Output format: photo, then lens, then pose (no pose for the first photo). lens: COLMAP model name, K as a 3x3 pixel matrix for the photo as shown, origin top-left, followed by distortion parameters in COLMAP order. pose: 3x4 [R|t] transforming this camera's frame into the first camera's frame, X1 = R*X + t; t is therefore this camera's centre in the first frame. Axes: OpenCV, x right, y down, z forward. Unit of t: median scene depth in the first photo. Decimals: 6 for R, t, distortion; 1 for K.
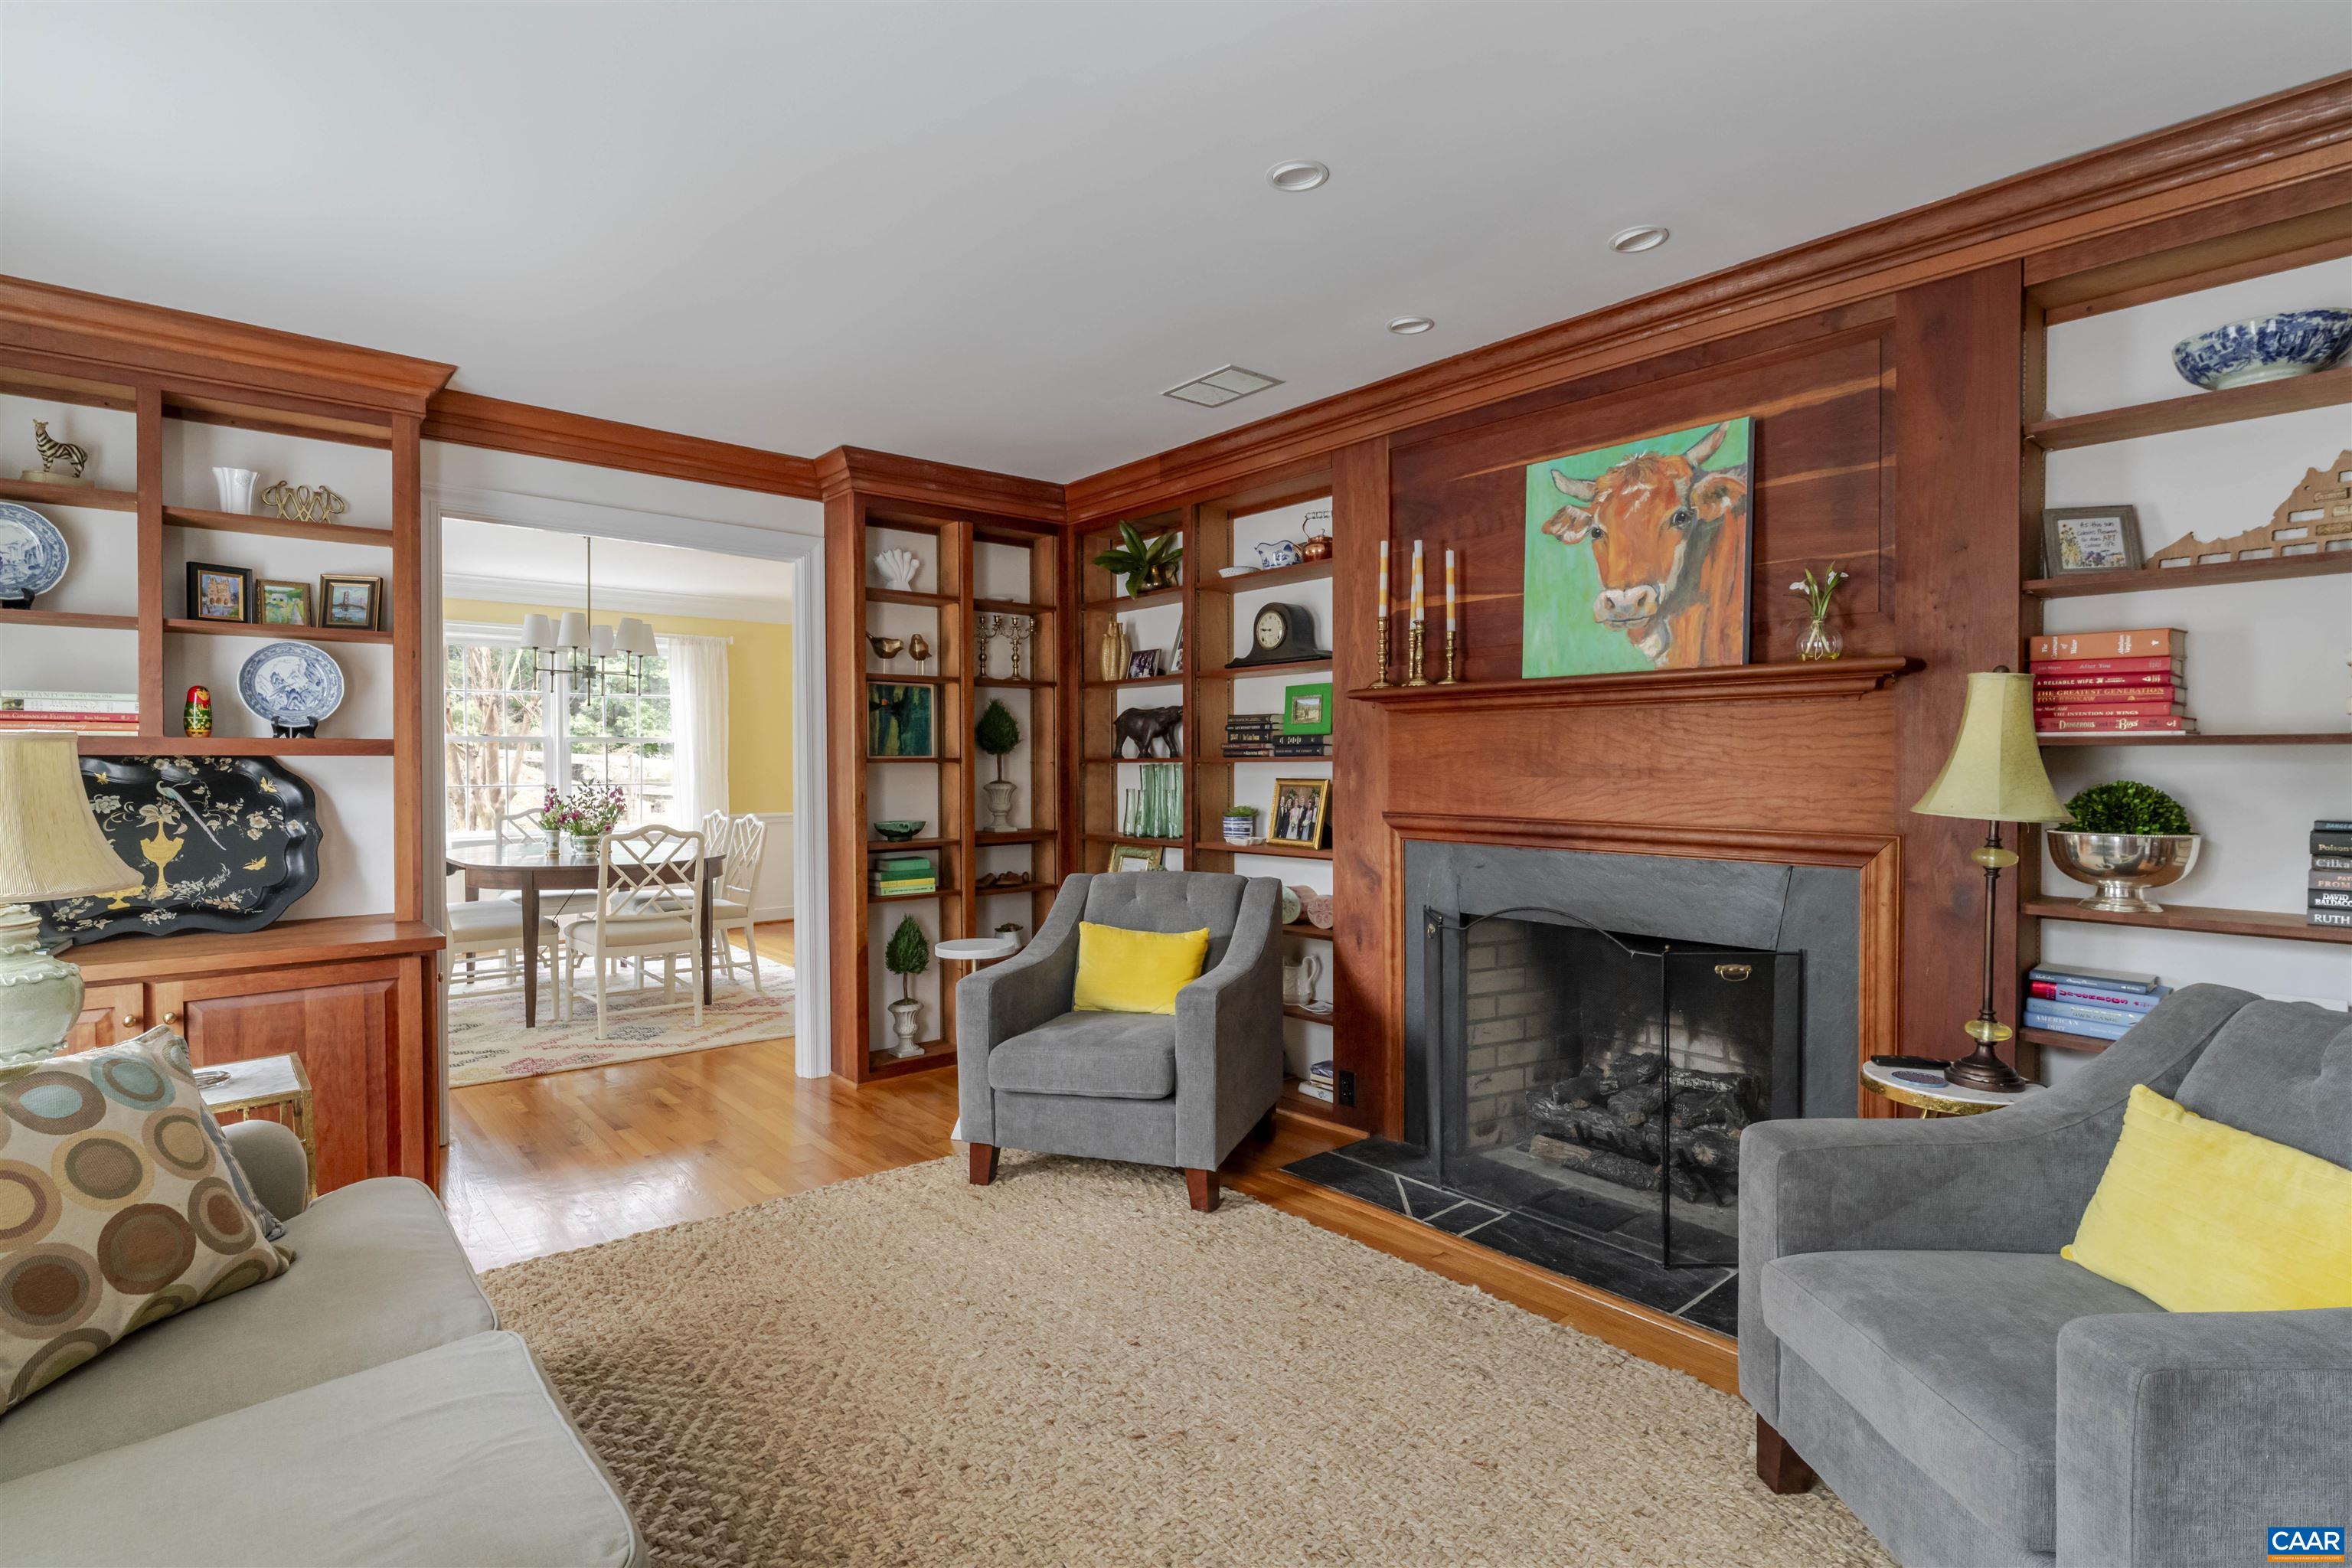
lens RADIAL K [[1139.2, 0, 1176.0], [0, 1139.2, 784.0], [0, 0, 1]] dist [-0.000557, -0.000305]
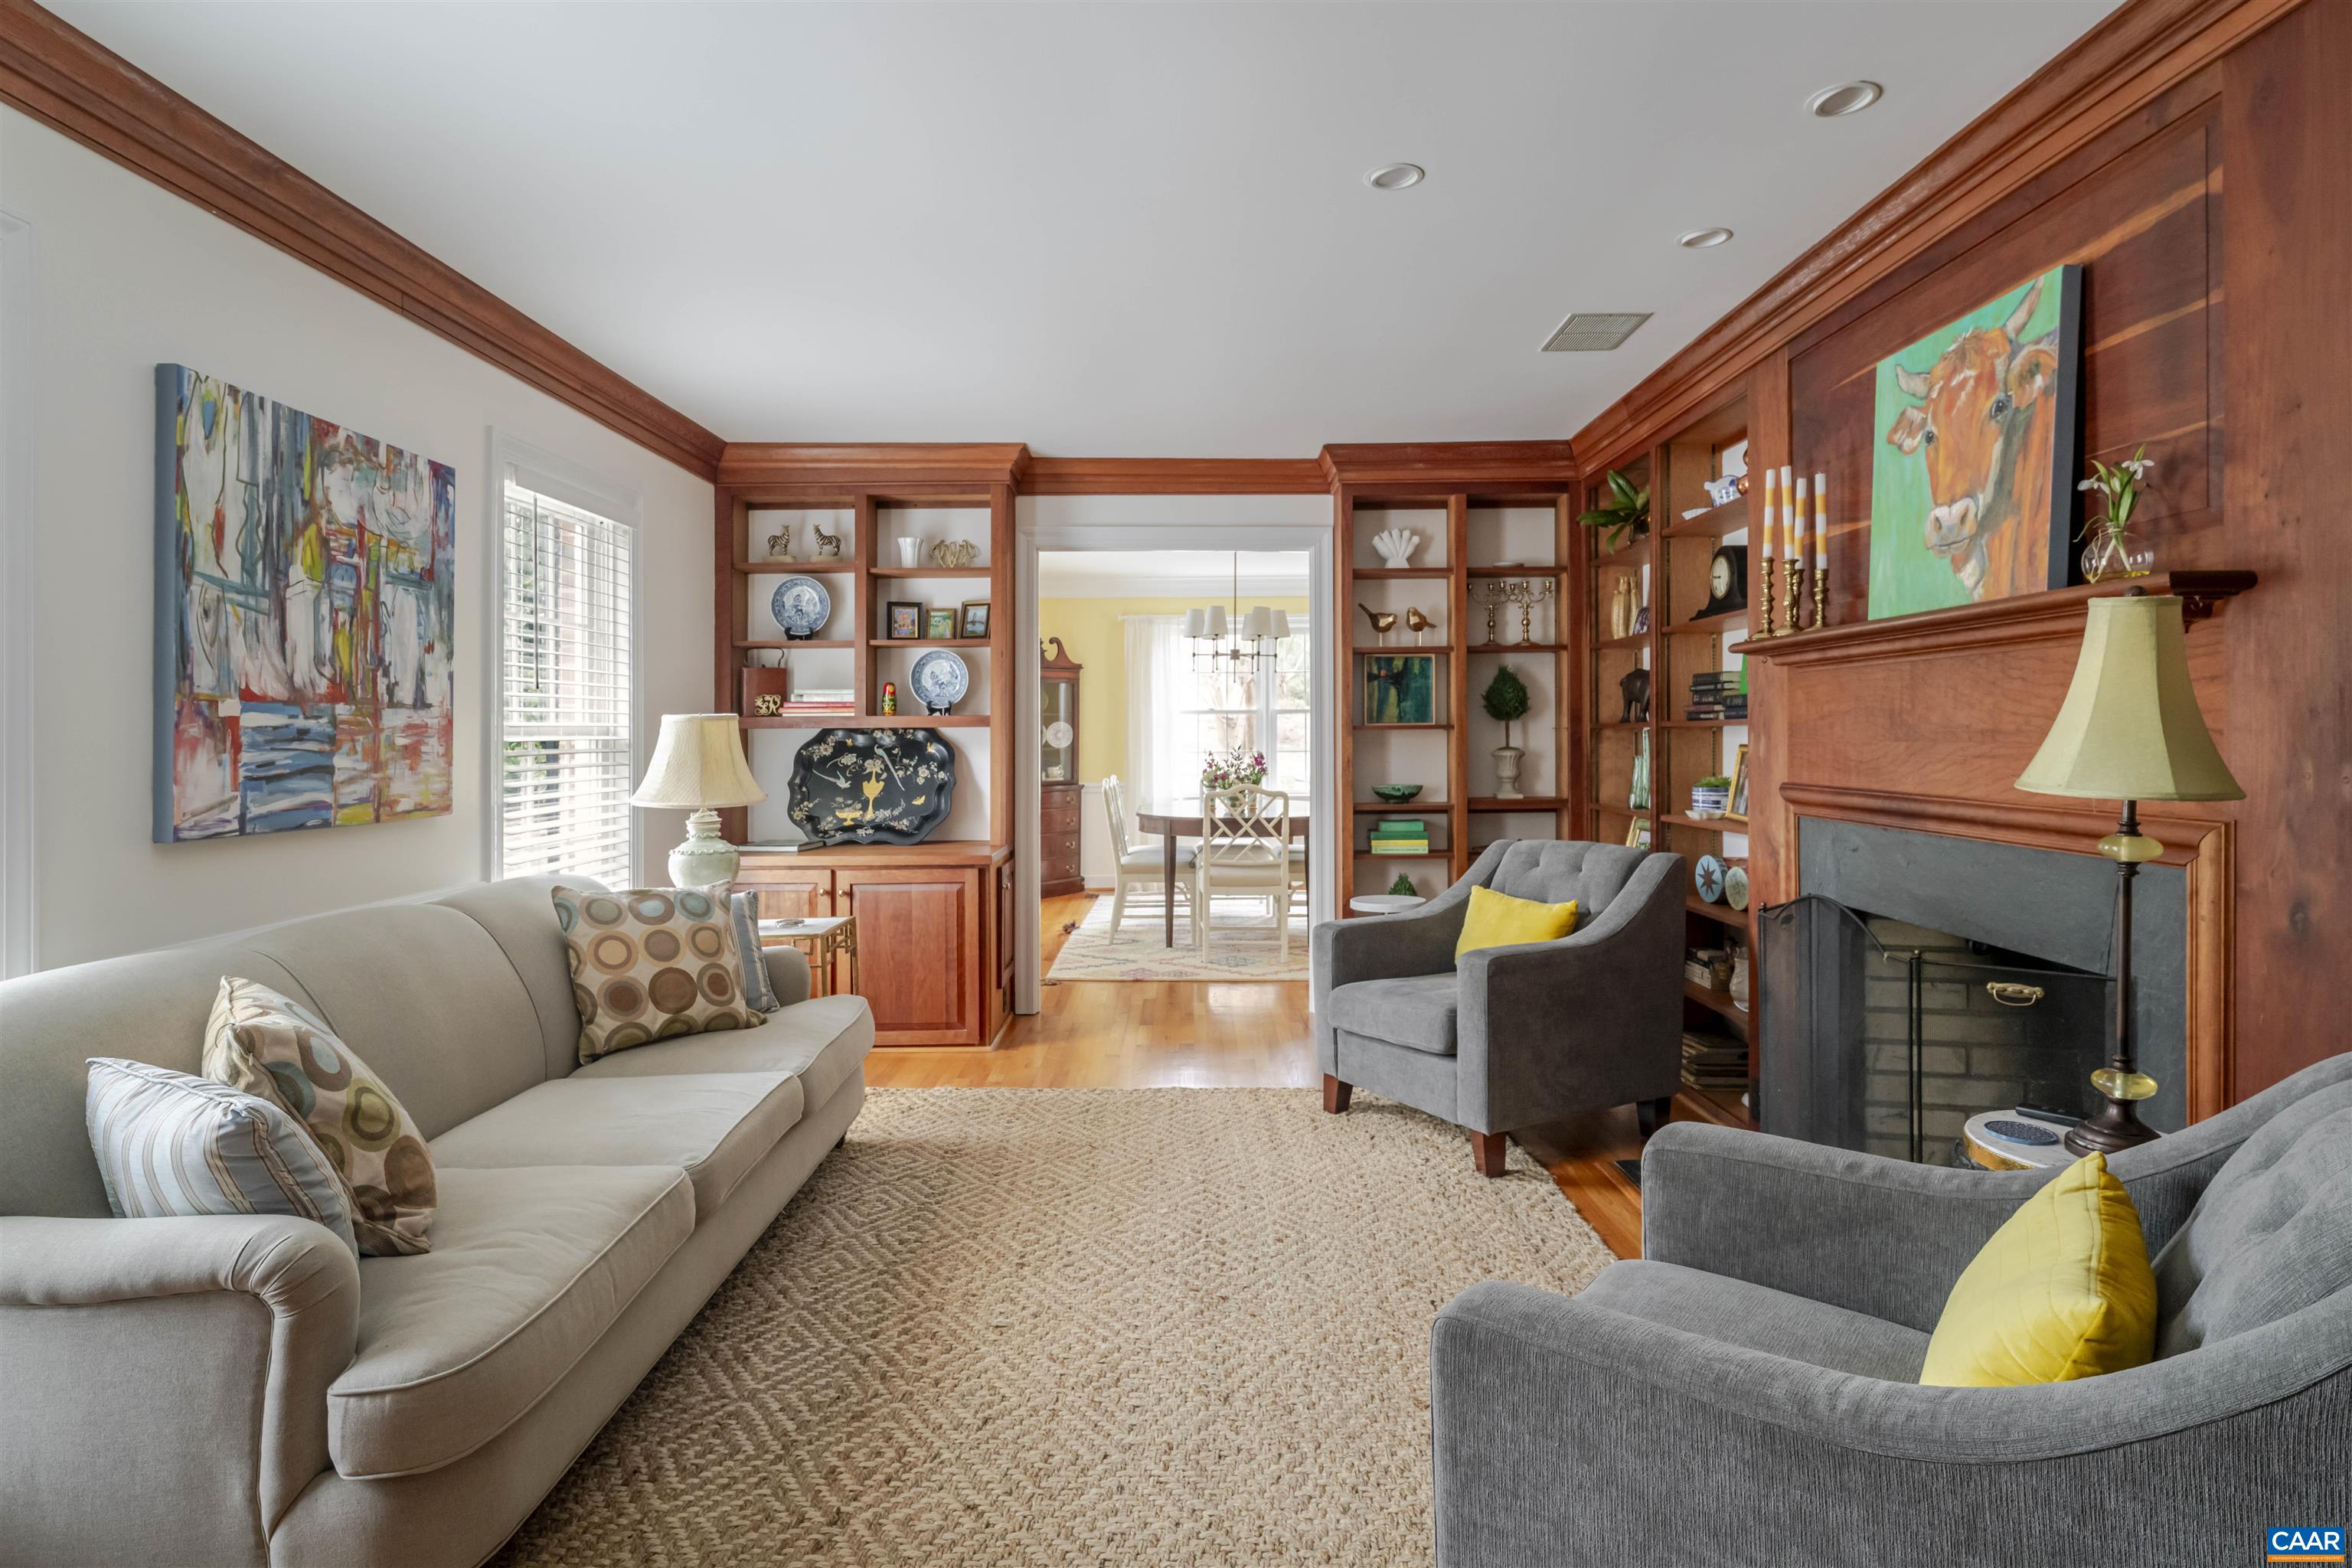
lens RADIAL K [[1230.5, 0, 1180.3], [0, 1230.5, 739.6], [0, 0, 1]] dist [-0.000610, -0.000715]
pose [[0.759501, -0.001668, -0.650504, 0.507431], [-0.005969, 0.999937, -0.009534, 0.004003], [0.650479, 0.011124, 0.759443, -0.000349]]
